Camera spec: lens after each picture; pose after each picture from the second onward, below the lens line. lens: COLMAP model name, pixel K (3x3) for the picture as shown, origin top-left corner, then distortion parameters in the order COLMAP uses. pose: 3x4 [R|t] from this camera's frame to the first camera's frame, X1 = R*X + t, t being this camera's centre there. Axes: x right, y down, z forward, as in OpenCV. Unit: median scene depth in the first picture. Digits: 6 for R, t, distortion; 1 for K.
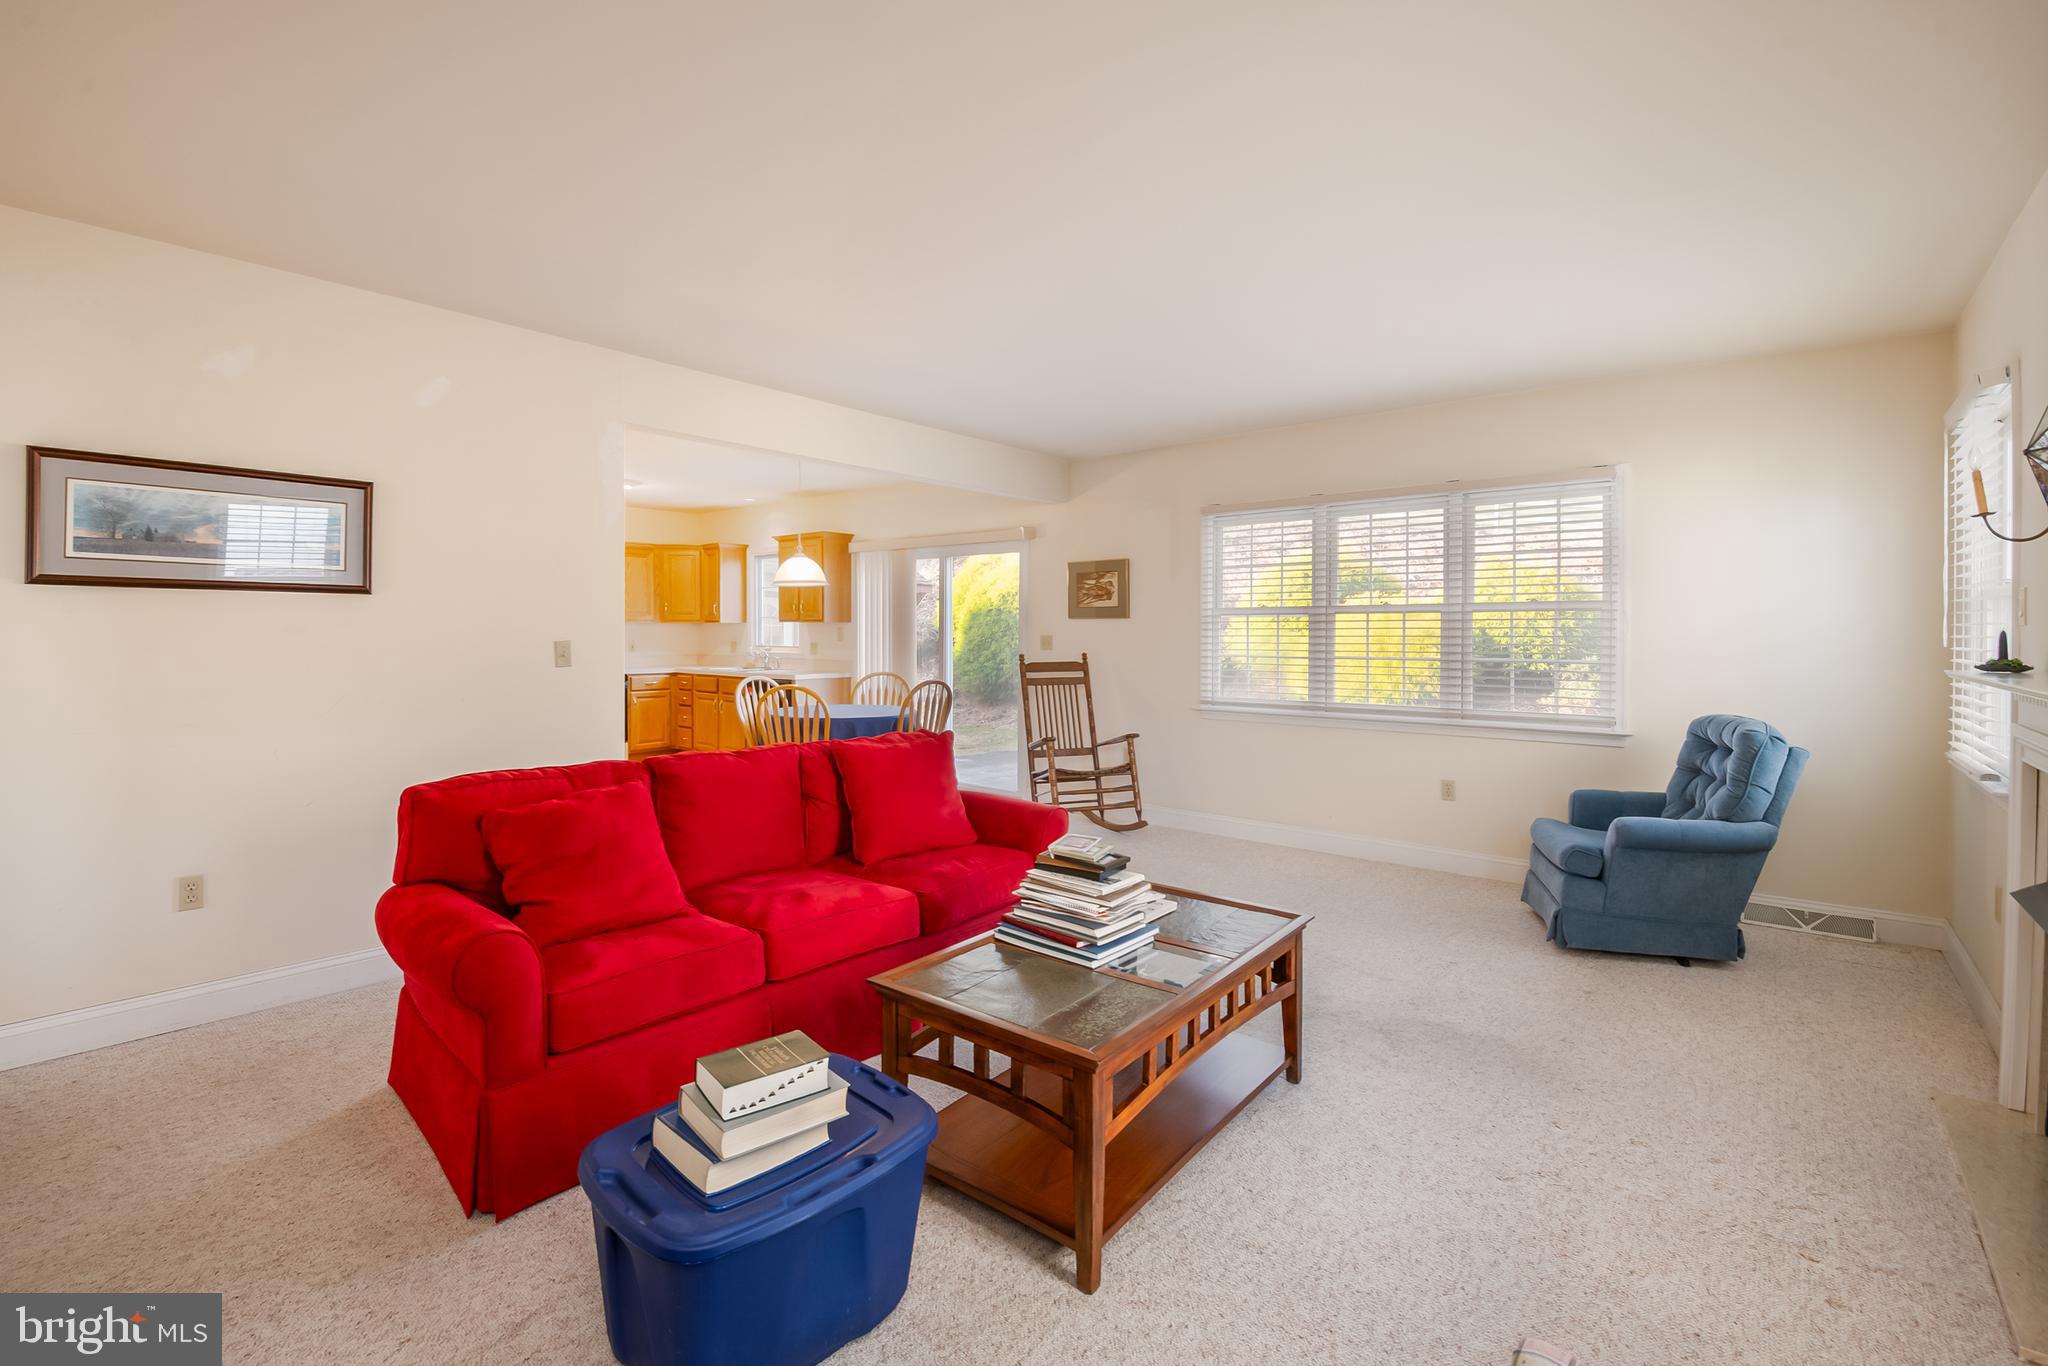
lens RADIAL K [[891.9, 0, 975.6], [0, 891.9, 645.4], [0, 0, 1]] dist [-0.000231, 0.000065]
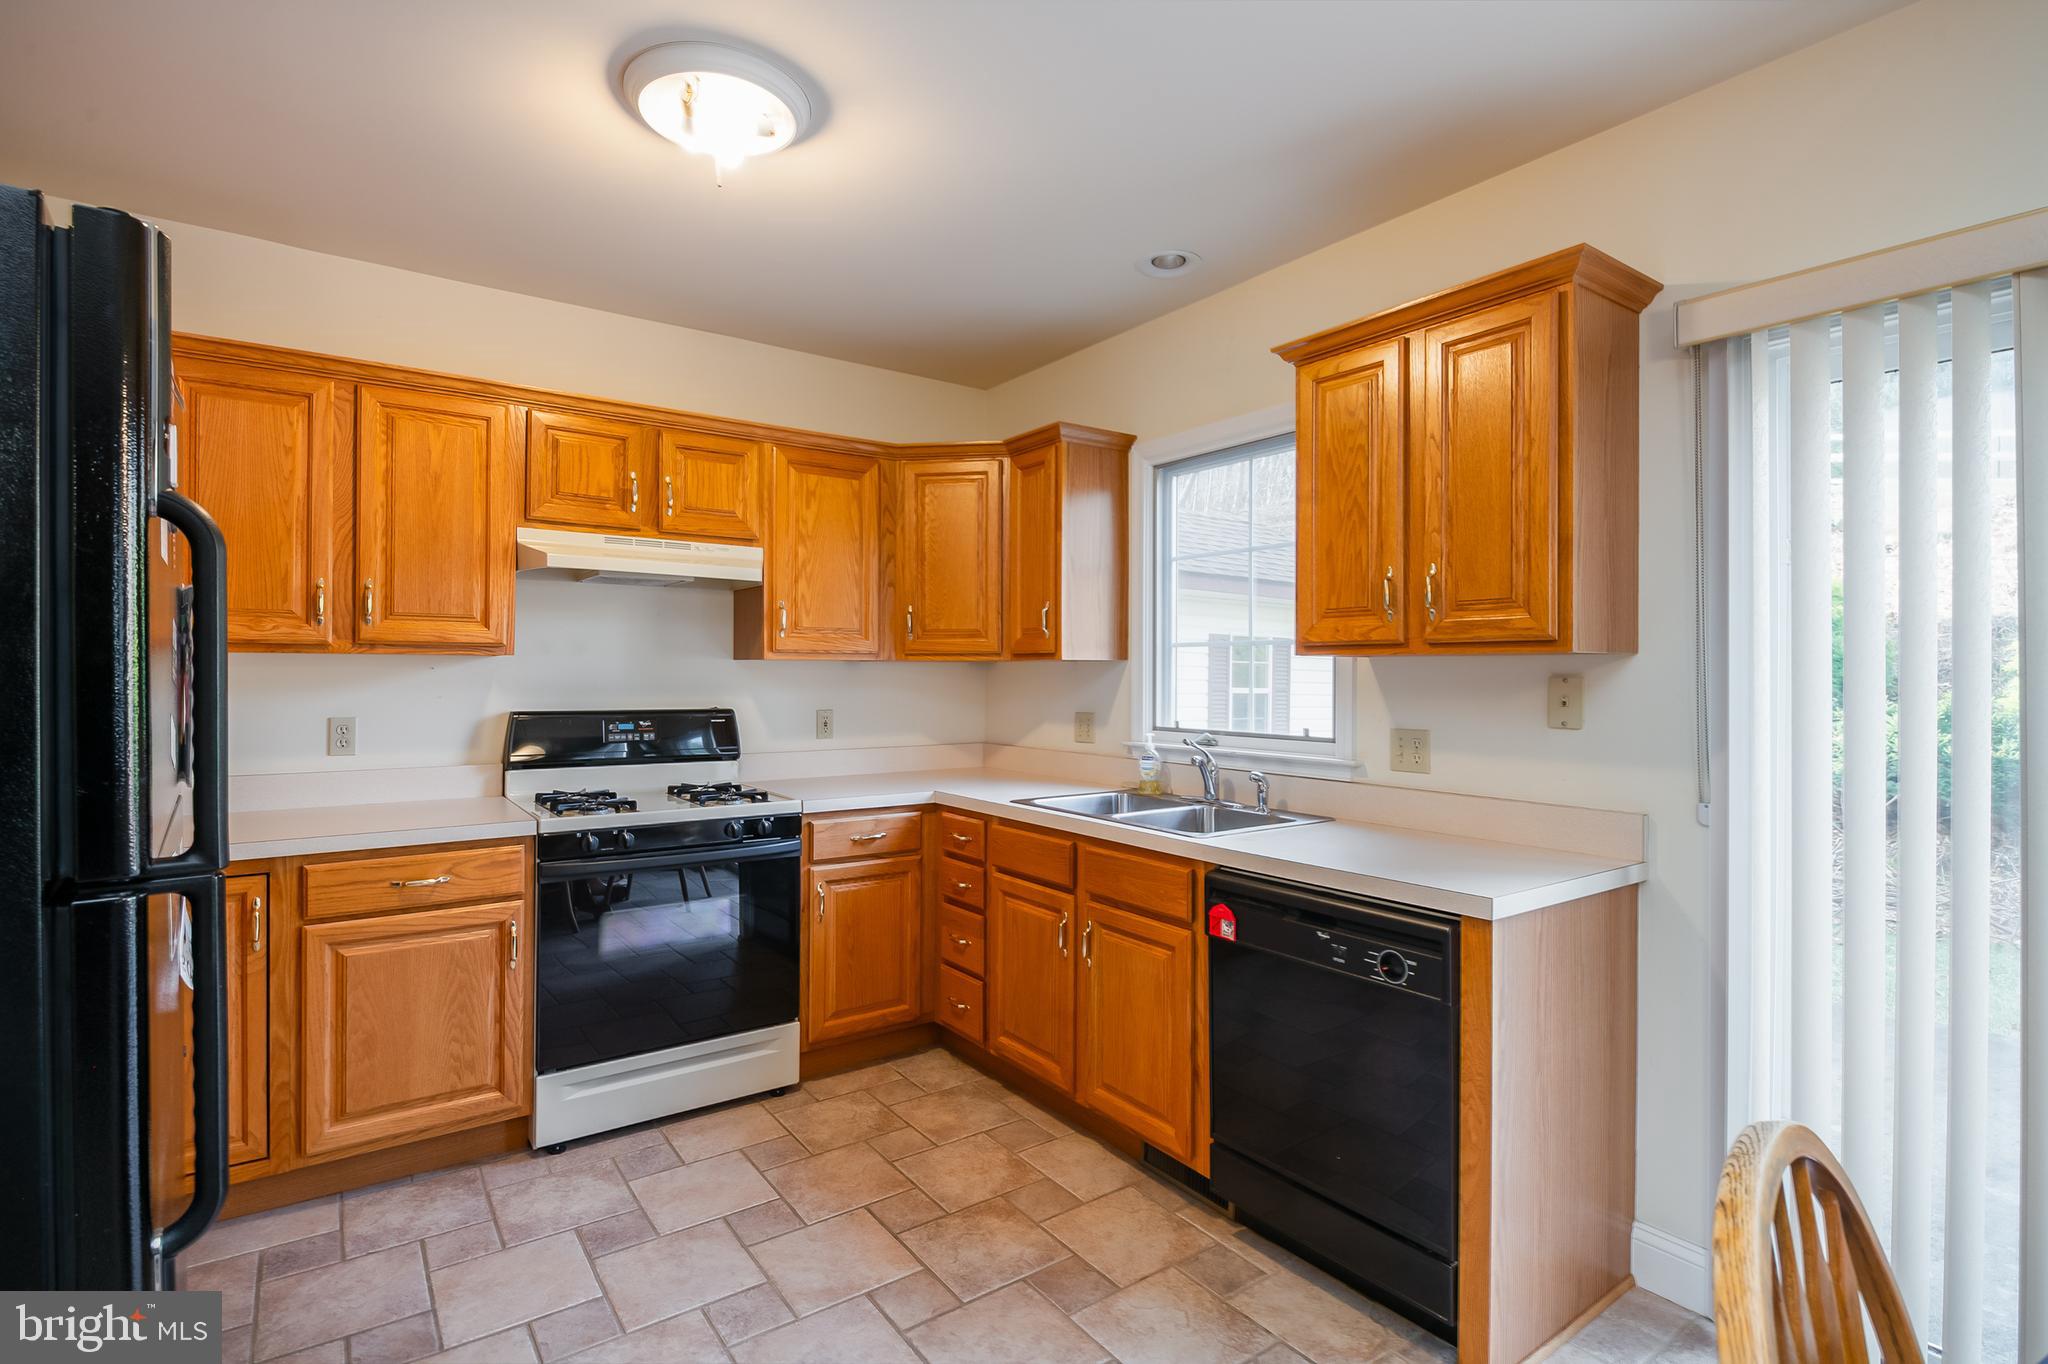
lens RADIAL K [[985.4, 0, 1017.1], [0, 985.4, 670.7], [0, 0, 1]] dist [-0.003276, -0.000912]
pose [[0.976429, -0.003442, -0.215812, -0.222898], [-0.000948, 0.999795, -0.020234, -0.013373], [0.215838, 0.019961, 0.976225, 0.632326]]
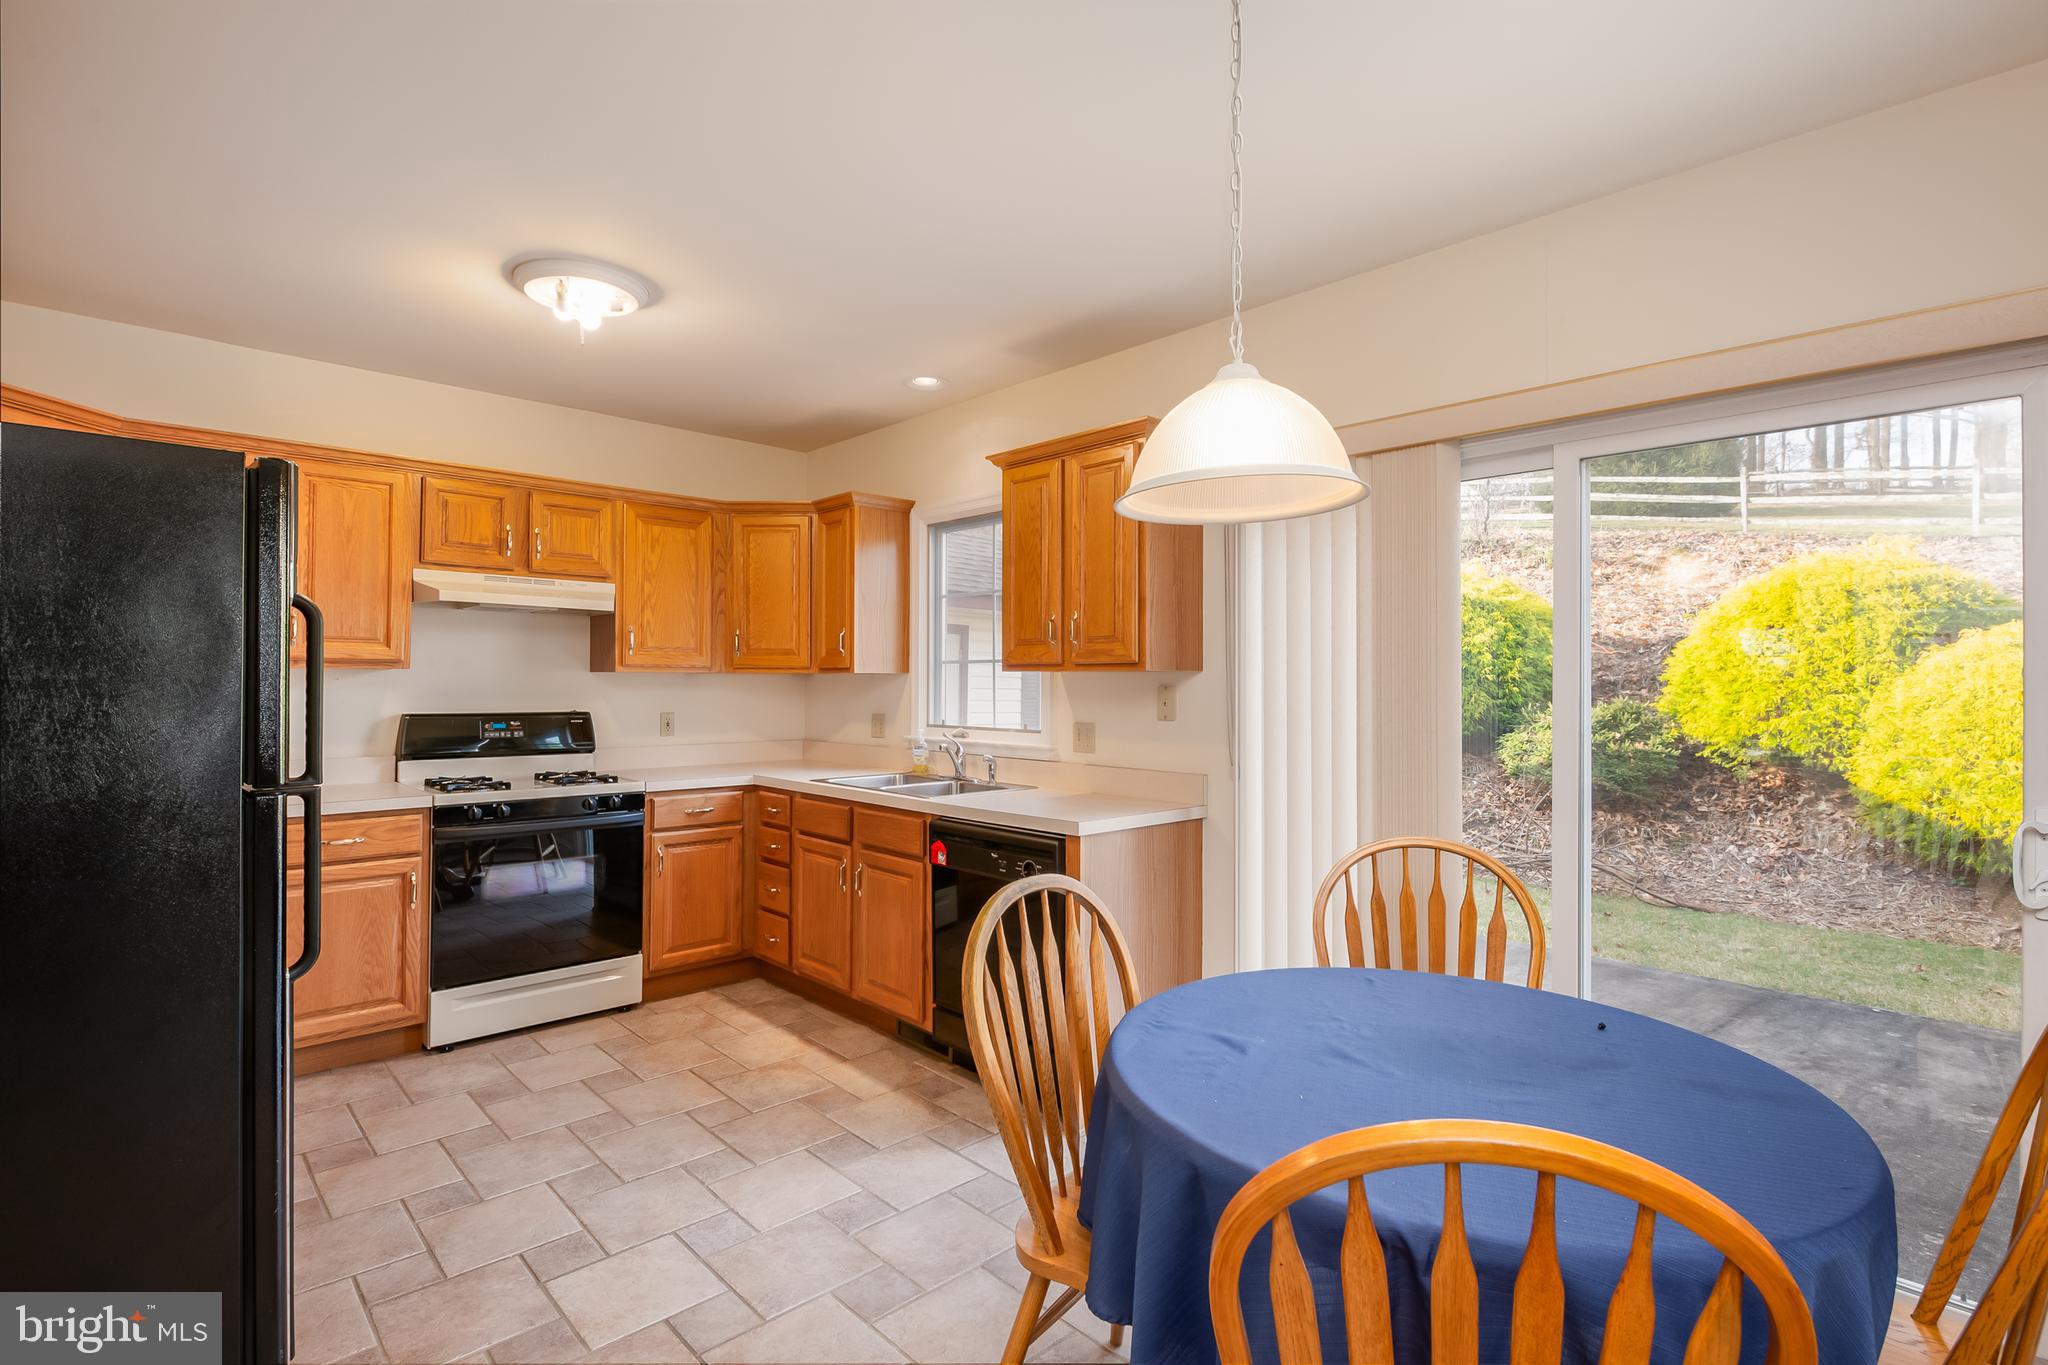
lens RADIAL K [[985.4, 0, 1017.1], [0, 985.4, 671.2], [0, 0, 1]] dist [-0.003276, -0.000912]
pose [[0.996228, -0.002869, -0.086722, -0.163383], [0.000382, 0.999588, -0.028687, -0.011970], [0.086769, 0.028546, 0.995819, 0.520728]]
